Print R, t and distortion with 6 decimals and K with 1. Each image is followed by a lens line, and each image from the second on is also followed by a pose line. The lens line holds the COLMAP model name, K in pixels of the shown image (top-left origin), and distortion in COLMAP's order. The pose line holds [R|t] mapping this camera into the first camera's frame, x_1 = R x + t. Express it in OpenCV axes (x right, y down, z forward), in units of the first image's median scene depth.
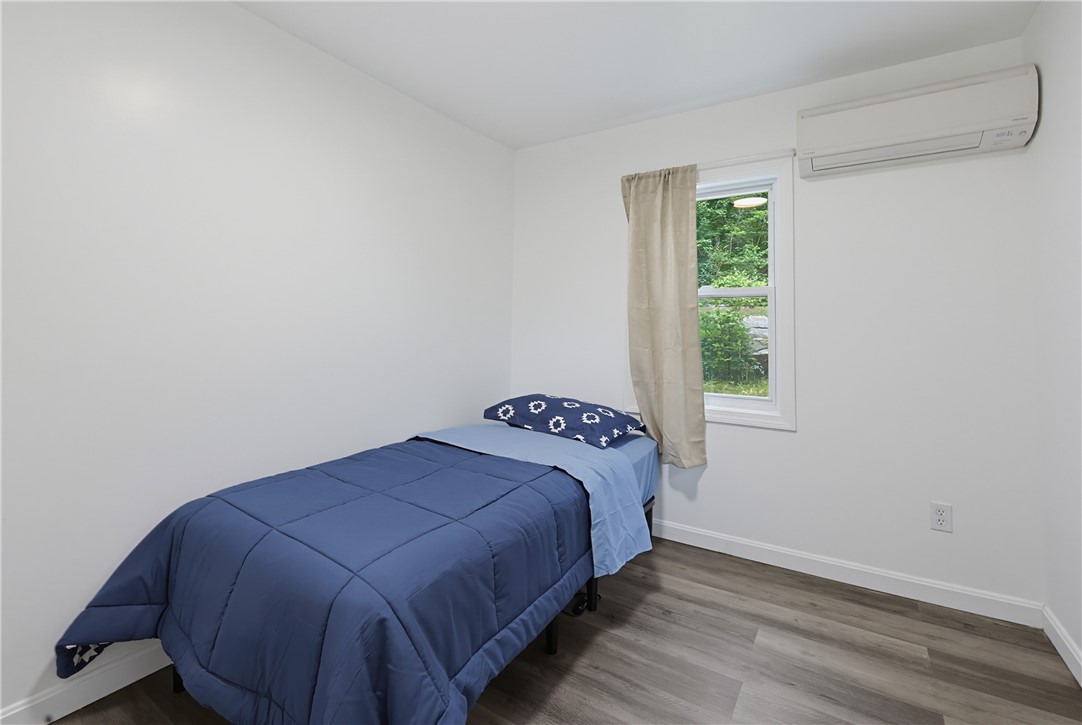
lens RADIAL K [[477.6, 0, 542.8], [0, 477.6, 294.6], [0, 0, 1]] dist [-0.001646, -0.000337]
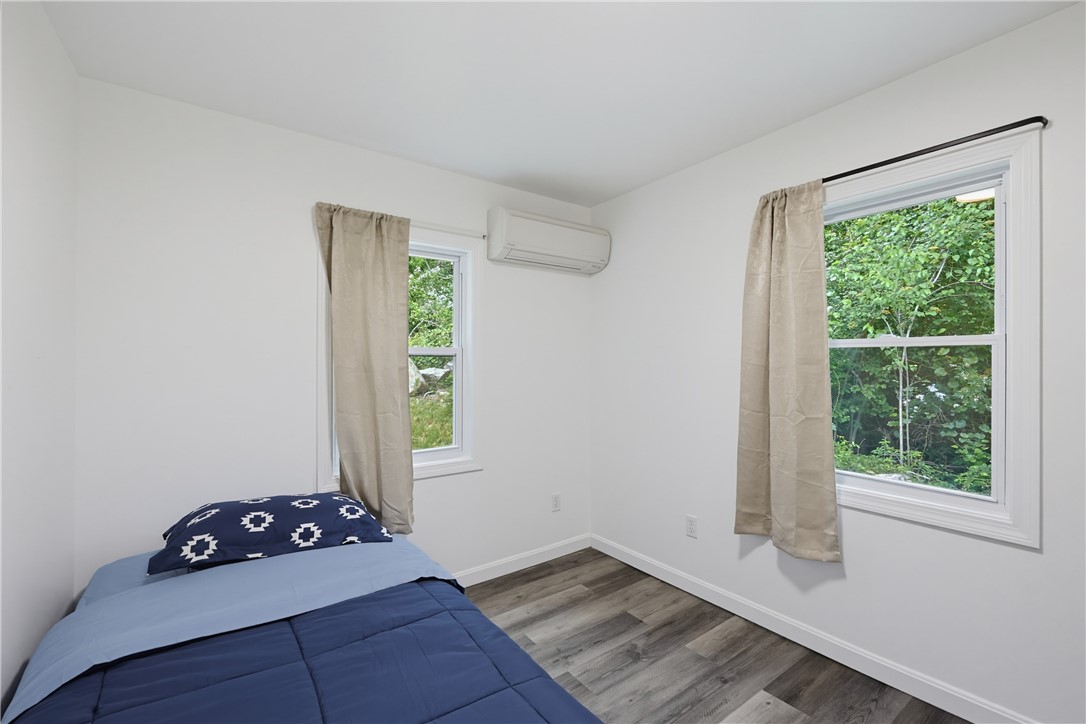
lens RADIAL K [[461.4, 0, 548.2], [0, 461.4, 356.4], [0, 0, 1]] dist [0.000298, 0.000326]
pose [[0.375037, -0.001158, 0.927009, -0.548646], [-0.057872, 0.998019, 0.024660, -0.043338], [-0.925202, -0.062897, 0.374227, 0.468716]]
